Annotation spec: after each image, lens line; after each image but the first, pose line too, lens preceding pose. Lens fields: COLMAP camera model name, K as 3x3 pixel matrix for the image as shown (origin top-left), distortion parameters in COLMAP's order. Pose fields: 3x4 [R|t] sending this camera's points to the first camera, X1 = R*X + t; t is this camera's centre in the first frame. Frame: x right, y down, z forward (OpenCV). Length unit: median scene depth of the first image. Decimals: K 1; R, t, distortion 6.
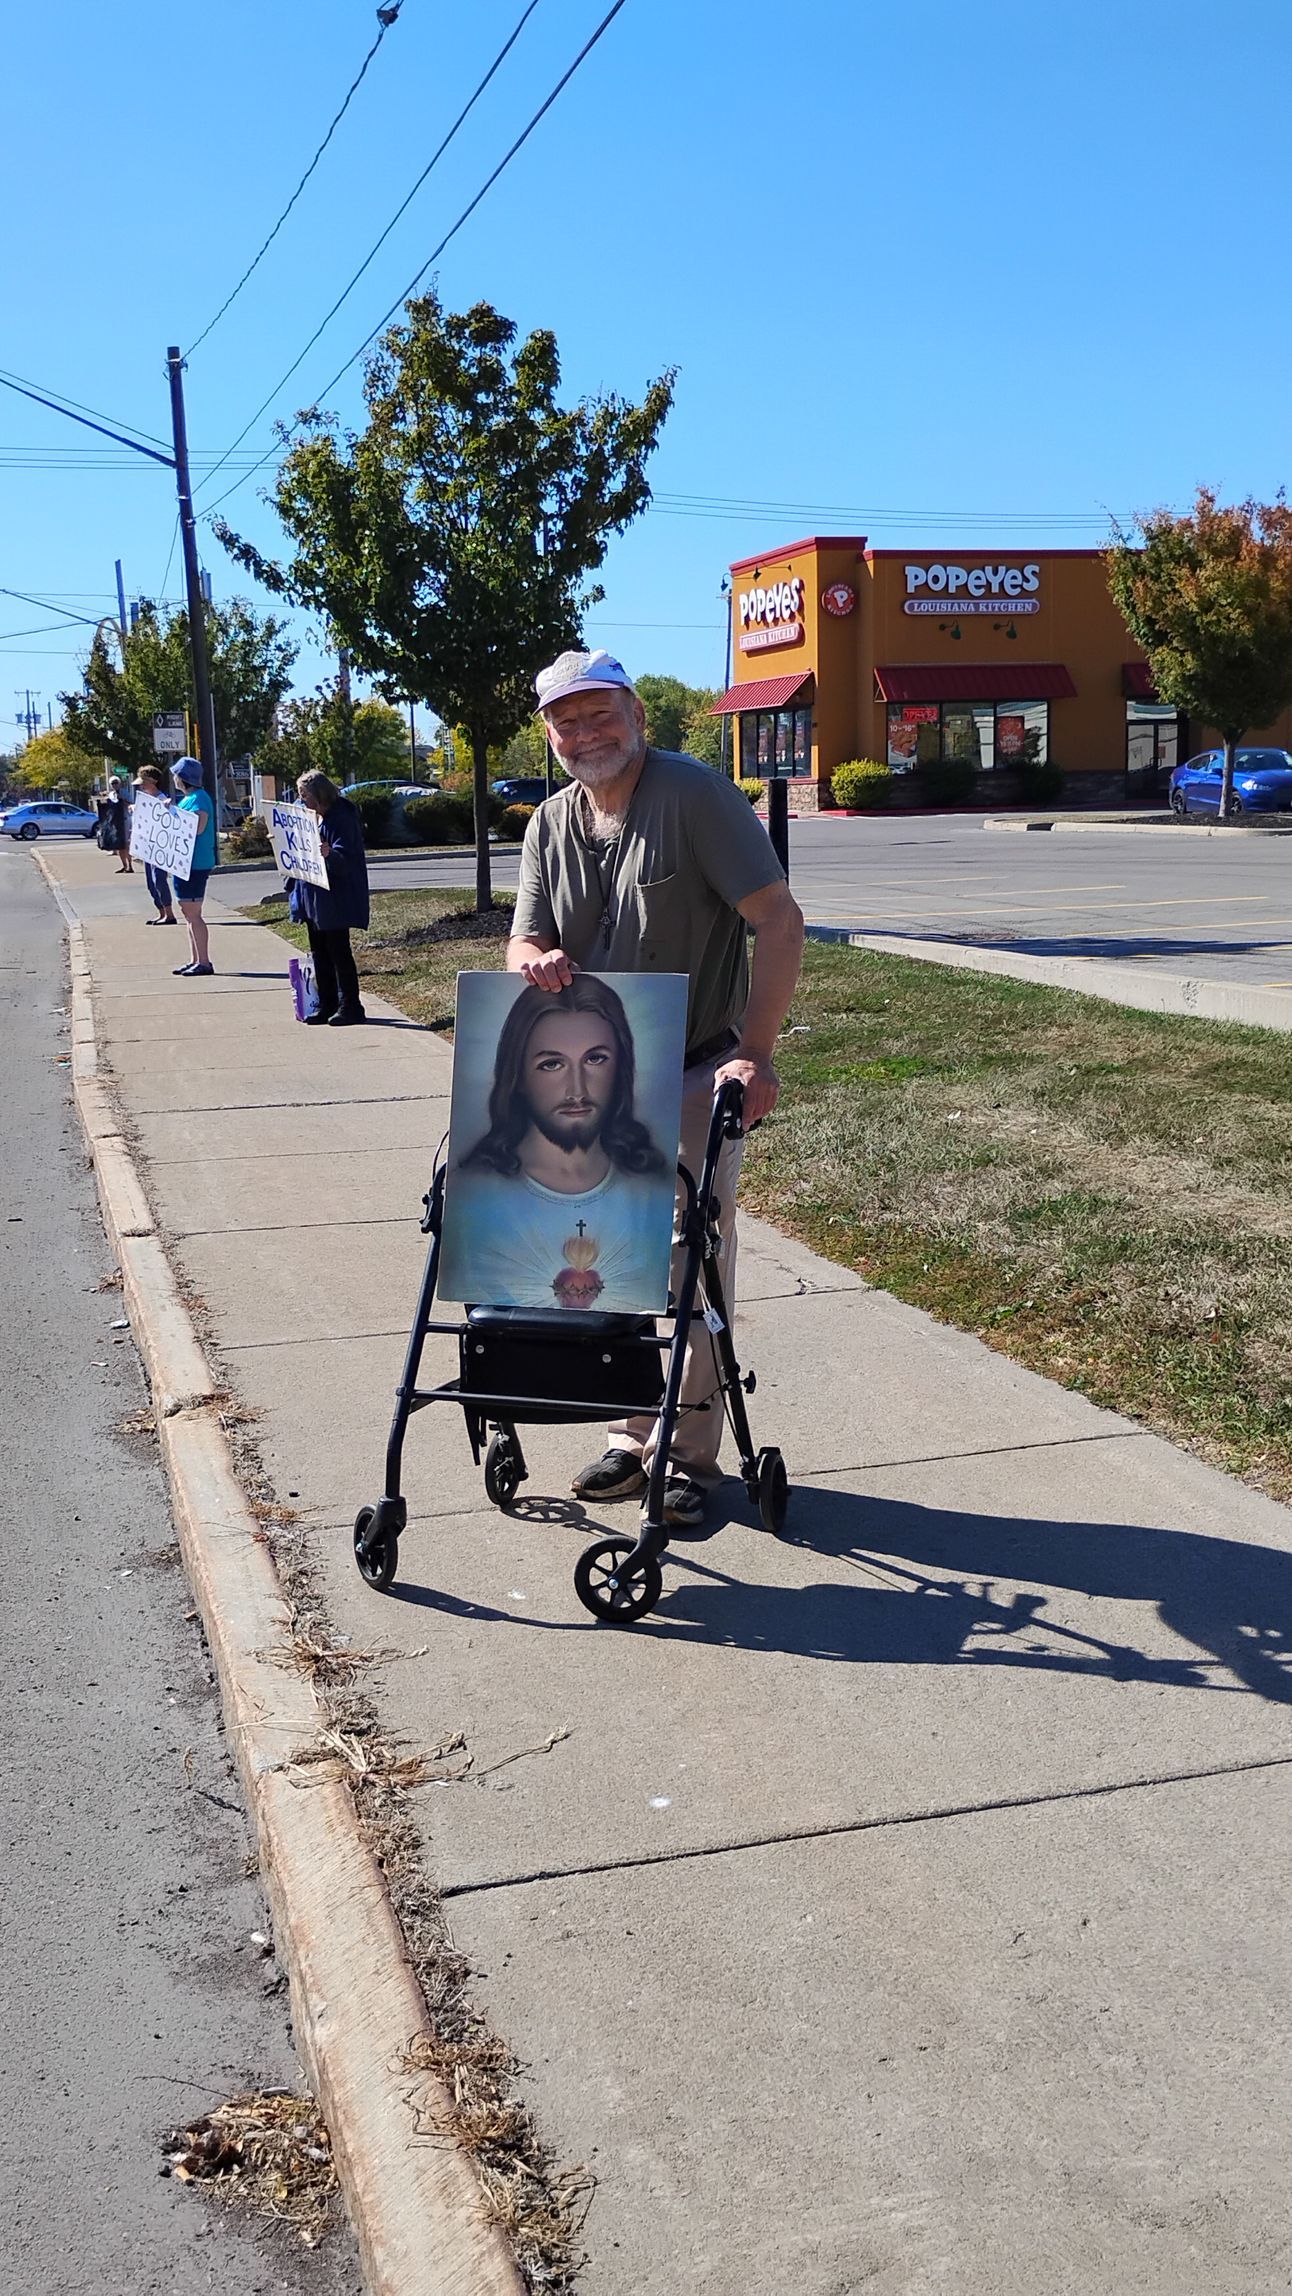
lens RADIAL K [[2316.4, 0, 646.0], [0, 2316.4, 1148.0], [0, 0, 1]] dist [0.028820, -0.009073]
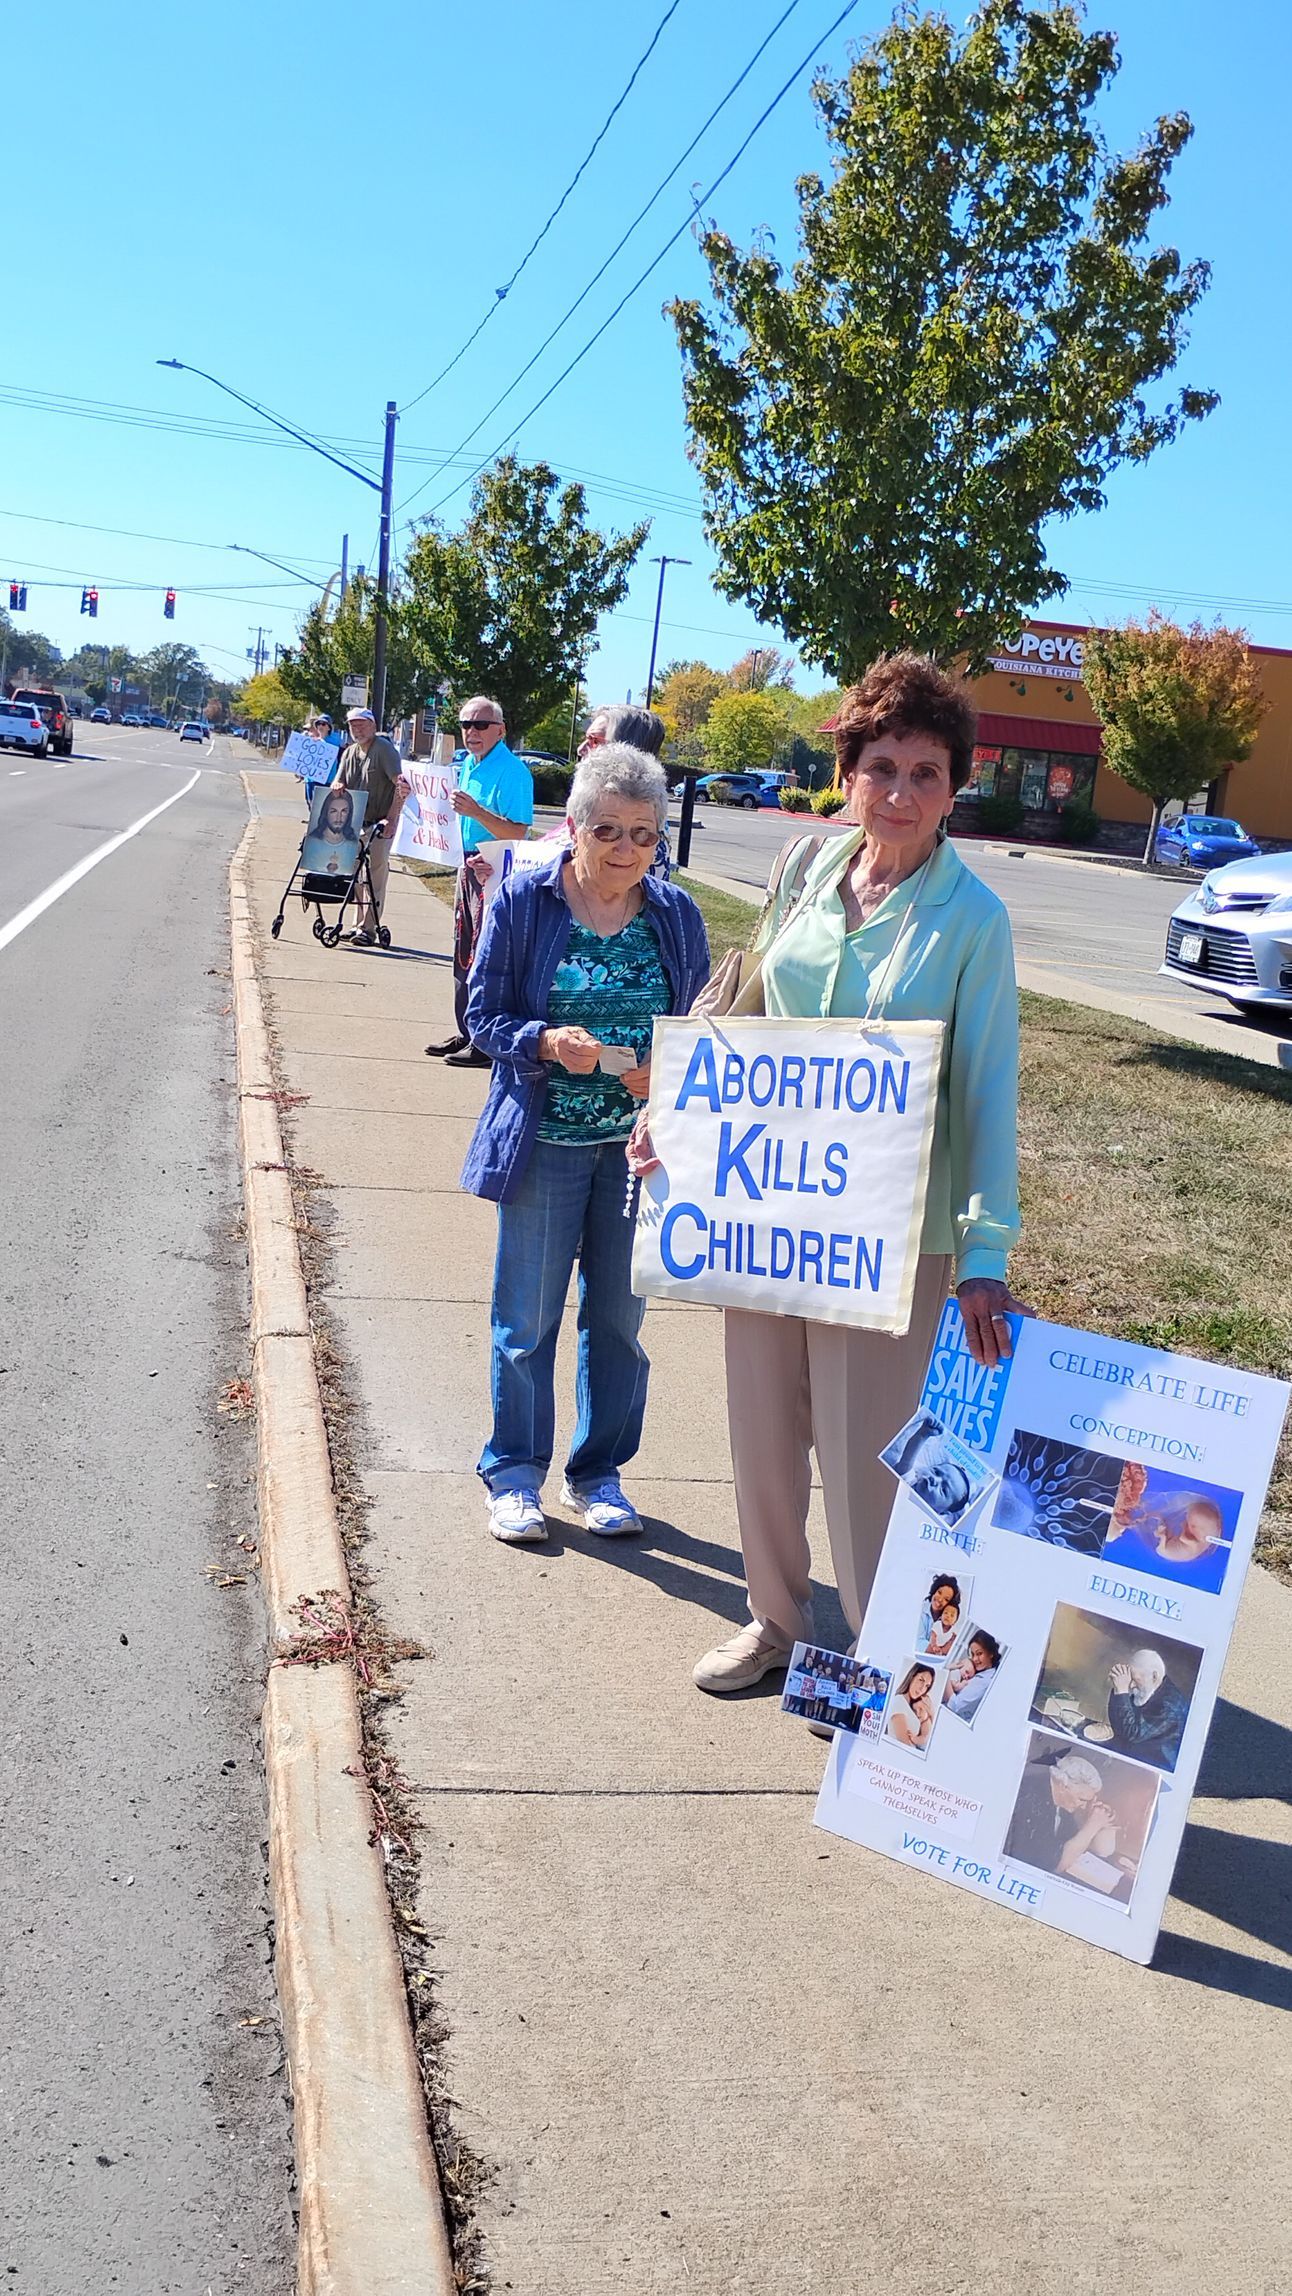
lens RADIAL K [[2244.7, 0, 629.8], [0, 2244.7, 1222.0], [0, 0, 1]] dist [0.008053, 0.022177]
pose [[0.987387, 0.144441, -0.064843, 0.062668], [-0.141759, 0.988912, 0.044235, 0.032283], [0.070513, -0.034485, 0.996915, -0.219003]]
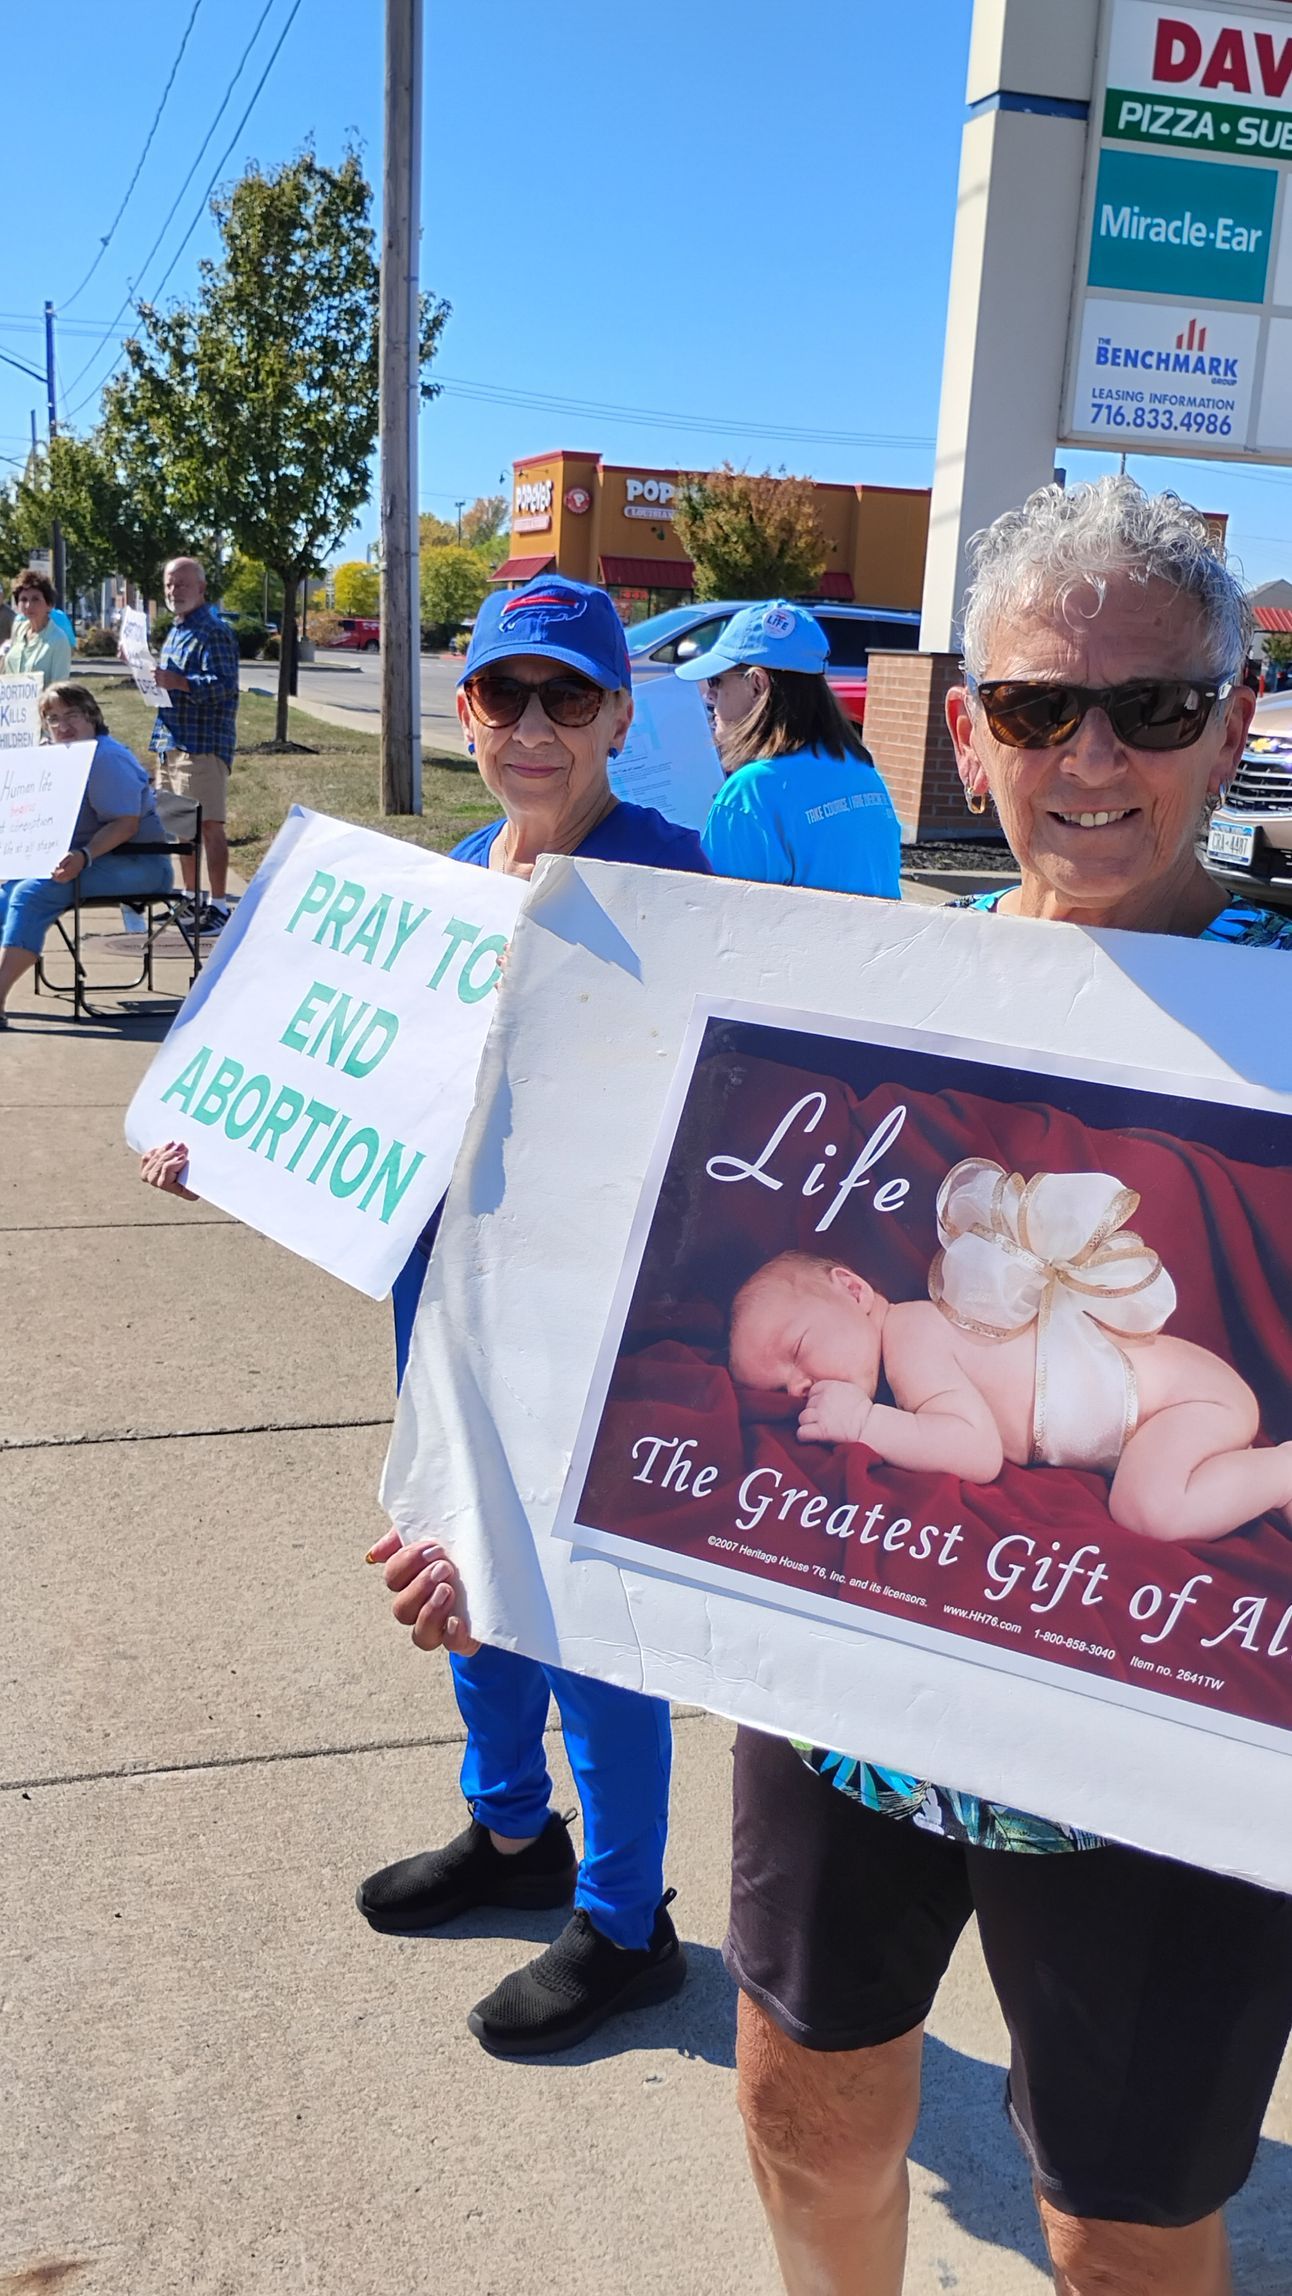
lens RADIAL K [[2244.7, 0, 629.8], [0, 2244.7, 1222.0], [0, 0, 1]] dist [0.008053, 0.022177]
pose [[0.996519, 0.073477, 0.039393, 0.119708], [-0.076953, 0.992450, 0.095509, 0.057591], [-0.032077, -0.098208, 0.994649, -0.391793]]
